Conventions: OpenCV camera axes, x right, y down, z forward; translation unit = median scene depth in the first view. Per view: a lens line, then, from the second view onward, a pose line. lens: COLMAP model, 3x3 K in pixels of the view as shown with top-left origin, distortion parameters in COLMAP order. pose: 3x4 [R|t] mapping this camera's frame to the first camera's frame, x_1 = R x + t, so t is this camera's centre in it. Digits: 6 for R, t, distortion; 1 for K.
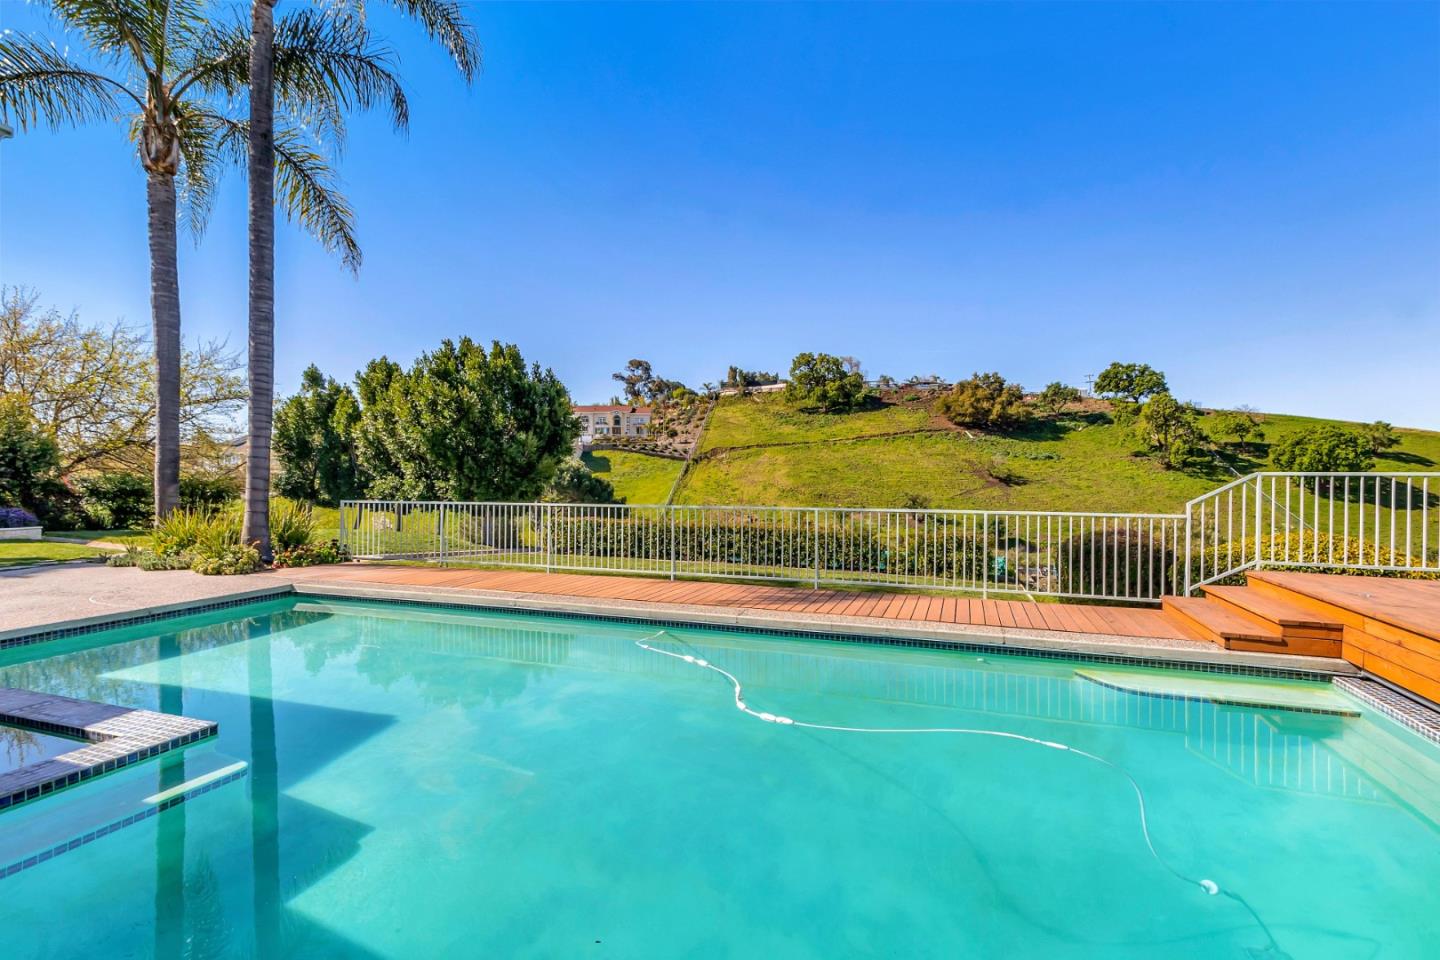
lens RADIAL K [[654.9, 0, 718.6], [0, 654.9, 480.4], [0, 0, 1]] dist [0.007310, -0.000452]
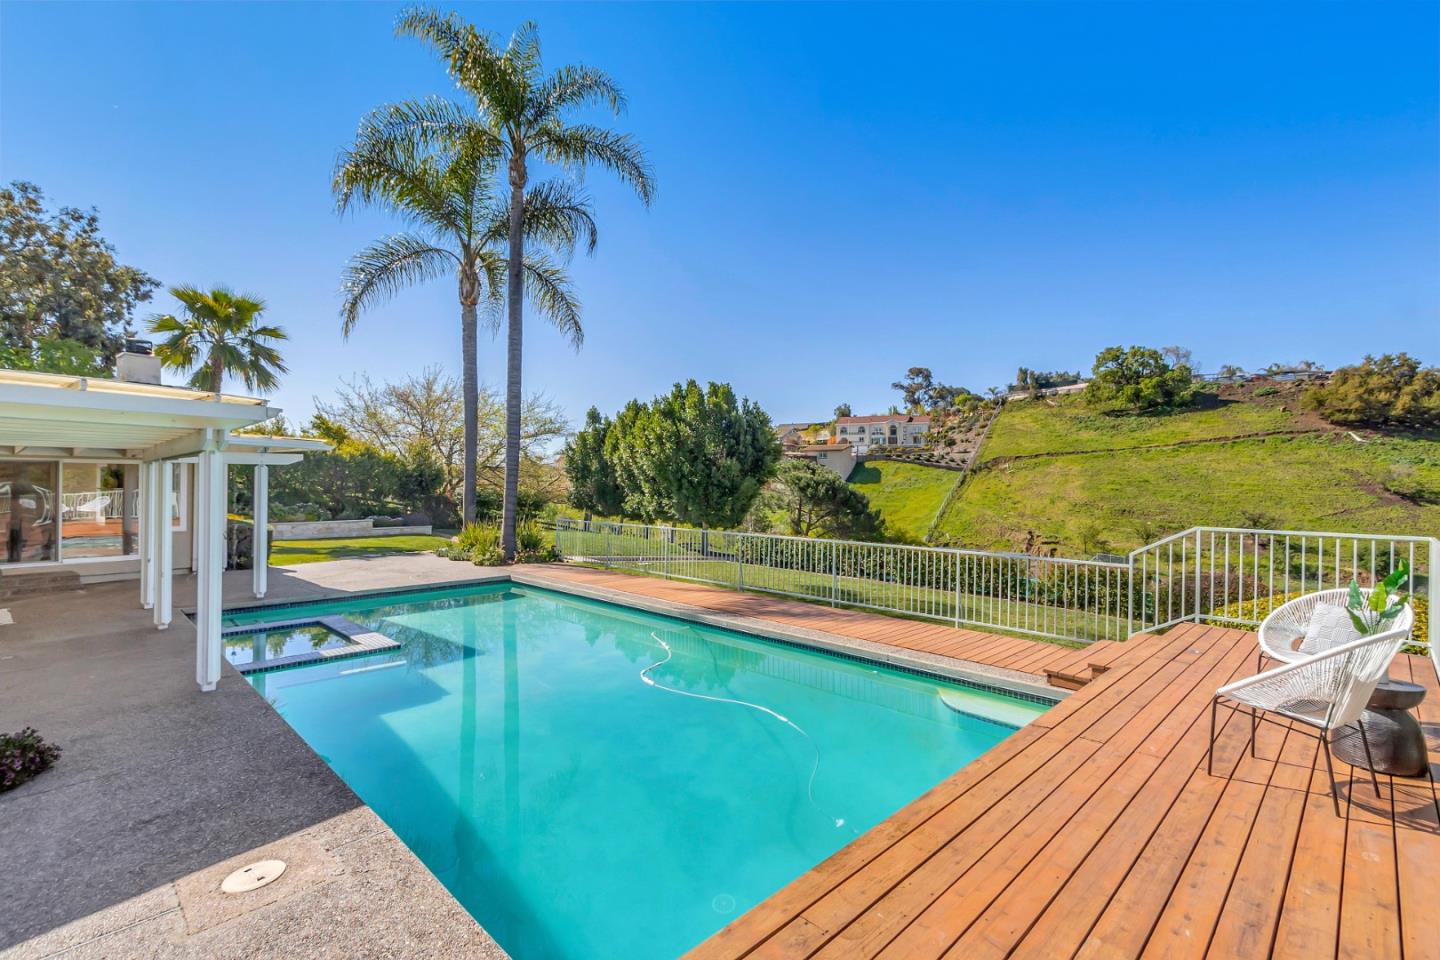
lens RADIAL K [[654.9, 0, 719.1], [0, 654.9, 478.4], [0, 0, 1]] dist [0.007310, -0.000452]
pose [[0.903684, 0.002273, -0.428195, 0.160420], [-0.008457, 0.999886, -0.012542, -0.018788], [0.428117, 0.014955, 0.903600, -0.064303]]
